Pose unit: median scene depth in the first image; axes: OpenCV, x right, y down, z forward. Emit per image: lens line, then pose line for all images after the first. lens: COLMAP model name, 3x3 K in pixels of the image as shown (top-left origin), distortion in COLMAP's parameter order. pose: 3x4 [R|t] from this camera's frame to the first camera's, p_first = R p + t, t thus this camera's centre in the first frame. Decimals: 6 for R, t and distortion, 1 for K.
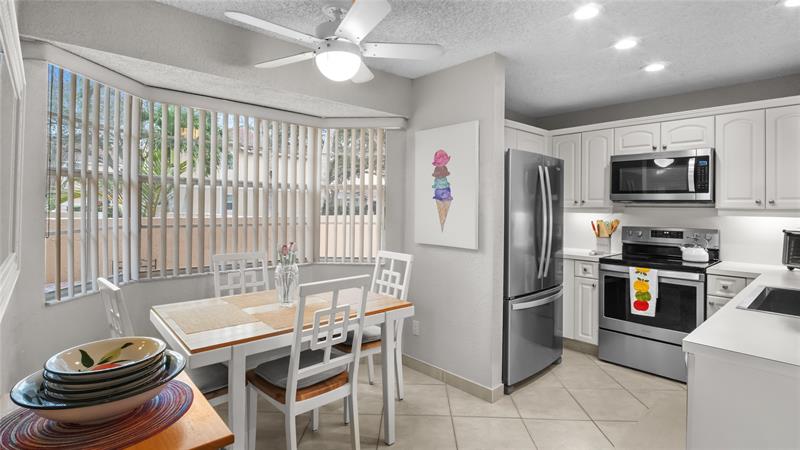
lens RADIAL K [[383.8, 0, 399.4], [0, 383.8, 203.7], [0, 0, 1]] dist [0.001509, 0.000341]
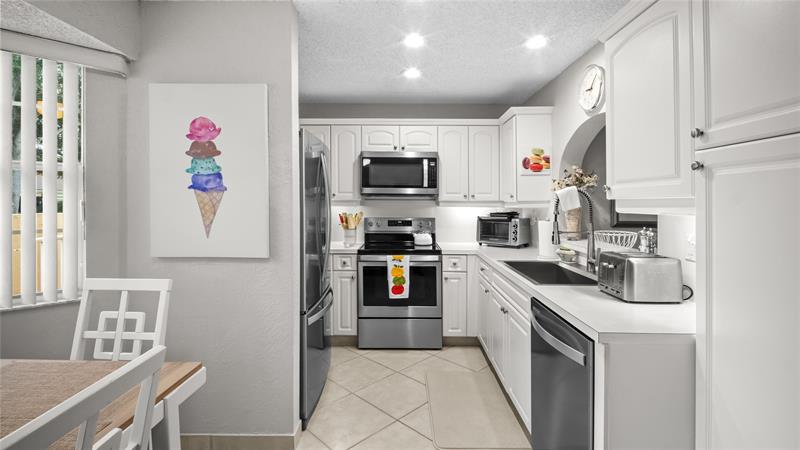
lens RADIAL K [[362.0, 0, 398.5], [0, 362.0, 204.4], [0, 0, 1]] dist [-0.002093, -0.000354]
pose [[0.685013, -0.012222, 0.728428, -0.119127], [-0.002243, 0.999819, 0.018885, 0.001699], [-0.728527, -0.014570, 0.684862, 0.291094]]
